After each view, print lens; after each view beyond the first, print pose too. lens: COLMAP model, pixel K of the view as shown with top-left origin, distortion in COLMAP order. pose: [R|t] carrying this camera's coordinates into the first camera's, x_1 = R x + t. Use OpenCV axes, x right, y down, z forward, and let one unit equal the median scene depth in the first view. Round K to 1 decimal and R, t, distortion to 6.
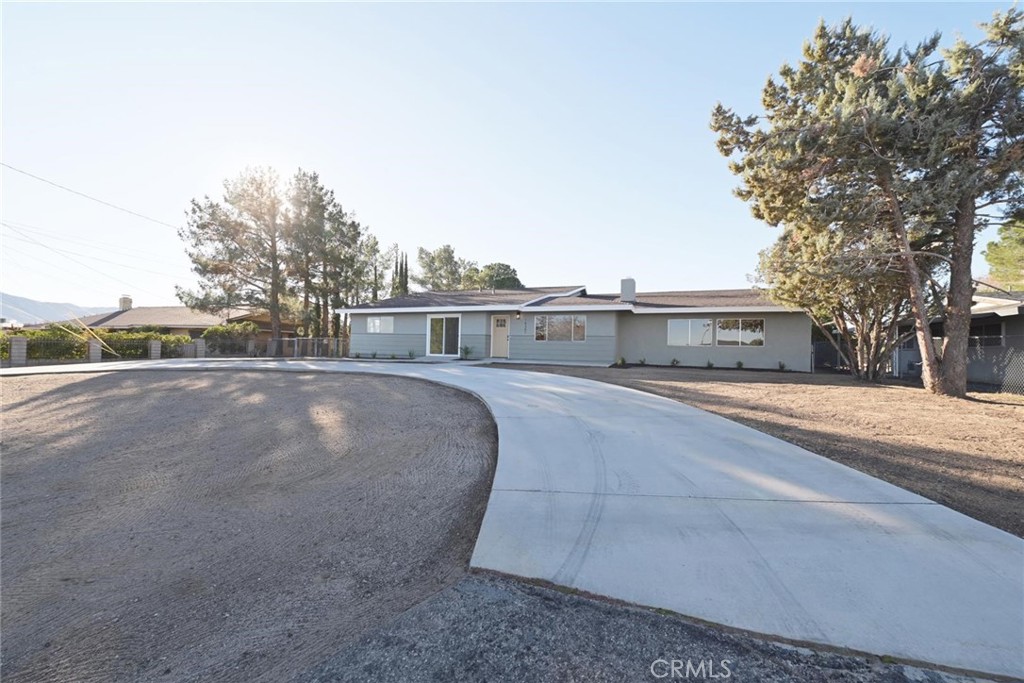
lens RADIAL K [[411.2, 0, 507.5], [0, 411.2, 339.8], [0, 0, 1]] dist [-0.014633, 0.000691]
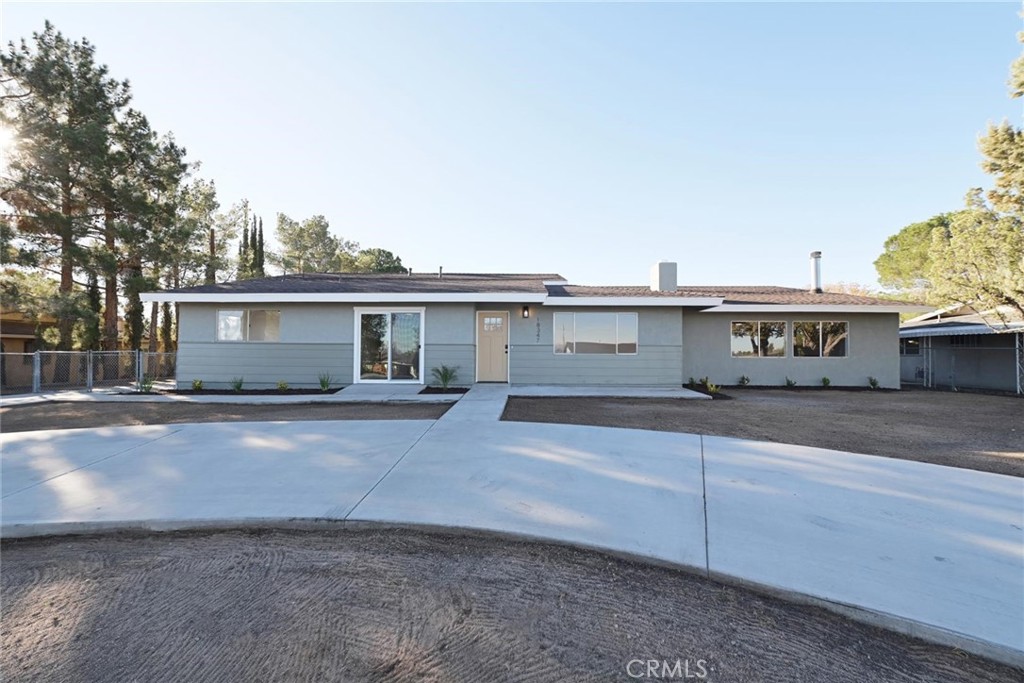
lens RADIAL K [[411.2, 0, 514.2], [0, 411.2, 341.4], [0, 0, 1]] dist [-0.014633, 0.000691]
pose [[0.931069, -0.007663, 0.364764, -0.138951], [0.006194, 0.999967, 0.005200, -0.012542], [-0.364792, -0.002582, 0.931086, 0.294592]]
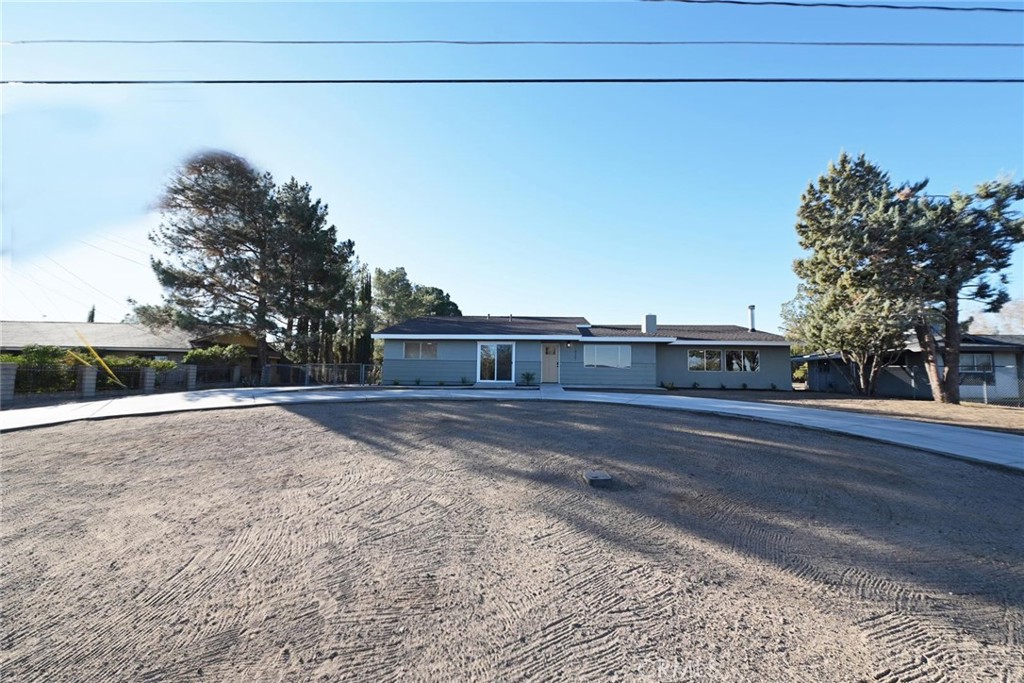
lens RADIAL K [[411.2, 0, 506.4], [0, 411.2, 341.7], [0, 0, 1]] dist [-0.014633, 0.000691]
pose [[0.951283, 0.018540, 0.307763, -0.312316], [-0.002639, 0.998643, -0.052005, -0.005519], [-0.308309, 0.048659, 0.950041, 0.002697]]
